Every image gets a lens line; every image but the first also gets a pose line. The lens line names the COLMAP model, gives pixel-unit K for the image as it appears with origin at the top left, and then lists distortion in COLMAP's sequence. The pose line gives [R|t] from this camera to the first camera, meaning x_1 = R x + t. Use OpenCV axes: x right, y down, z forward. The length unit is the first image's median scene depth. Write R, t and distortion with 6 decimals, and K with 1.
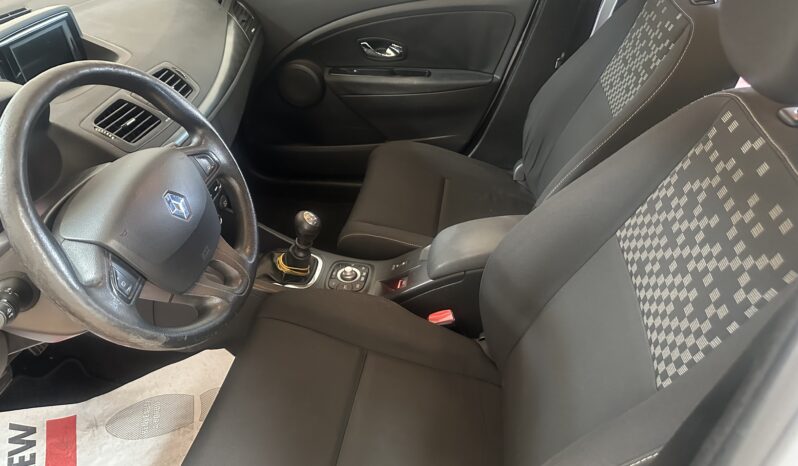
lens RADIAL K [[567.8, 0, 399.0], [0, 567.8, 233.0], [0, 0, 1]] dist [0.133029, -0.179052]
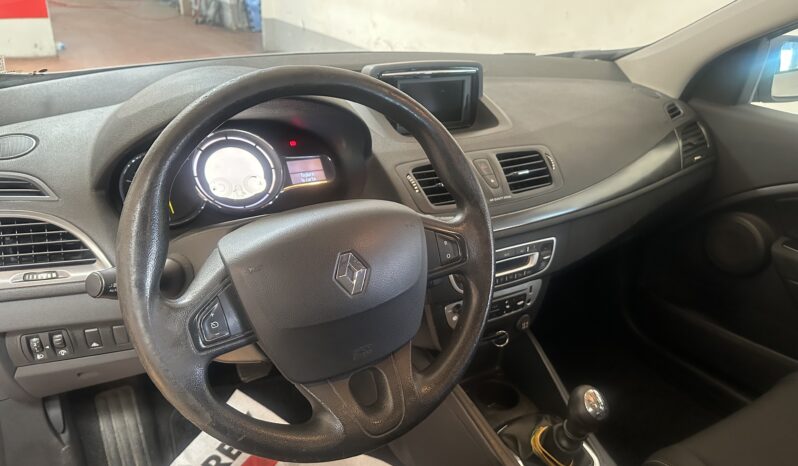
lens RADIAL K [[567.8, 0, 399.0], [0, 567.8, 233.0], [0, 0, 1]] dist [0.133029, -0.179052]
pose [[0.650685, 0.362988, -0.666970, 0.063716], [-0.500106, 0.865803, -0.016696, -0.066687], [0.571404, 0.344420, 0.744897, 0.303806]]
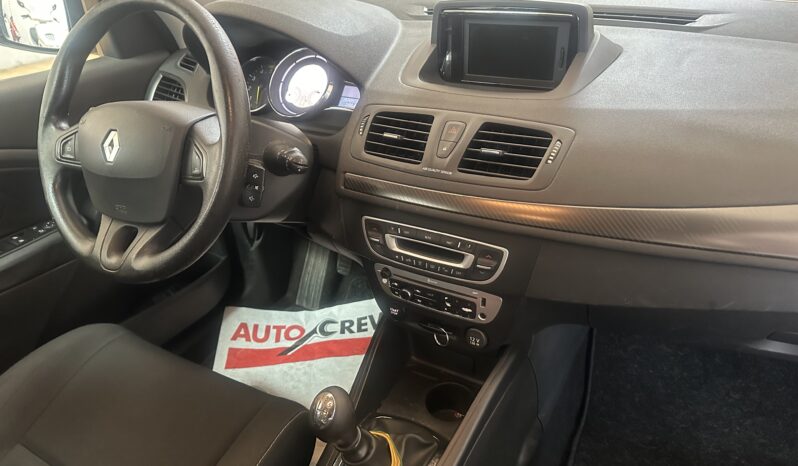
lens RADIAL K [[567.8, 0, 399.0], [0, 567.8, 233.0], [0, 0, 1]] dist [0.133029, -0.179052]
pose [[-0.352177, 0.494156, -0.794847, 0.167898], [-0.502981, 0.616267, 0.605991, -0.462518], [0.789292, 0.613209, 0.031516, 0.859787]]
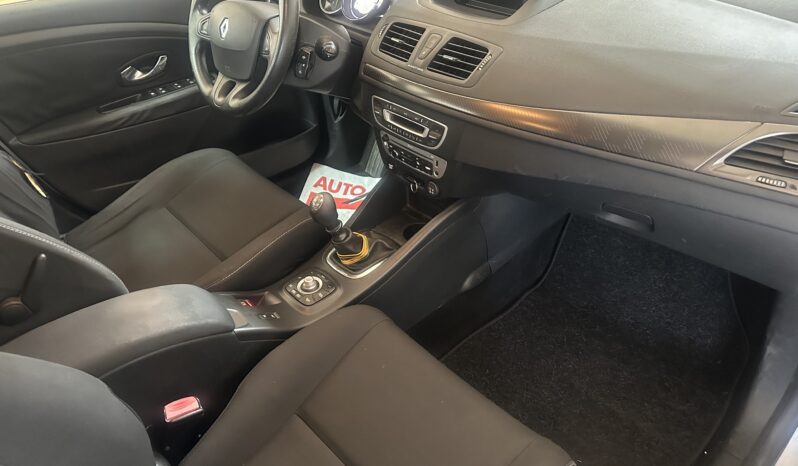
lens RADIAL K [[553.9, 0, 391.7], [0, 553.9, 250.9], [0, 0, 1]] dist [0.051781, -0.002300]
pose [[-0.619580, 0.536075, -0.573362, 0.314526], [-0.408566, 0.403455, 0.818717, -0.728886], [0.670220, 0.741517, -0.030951, 1.073426]]
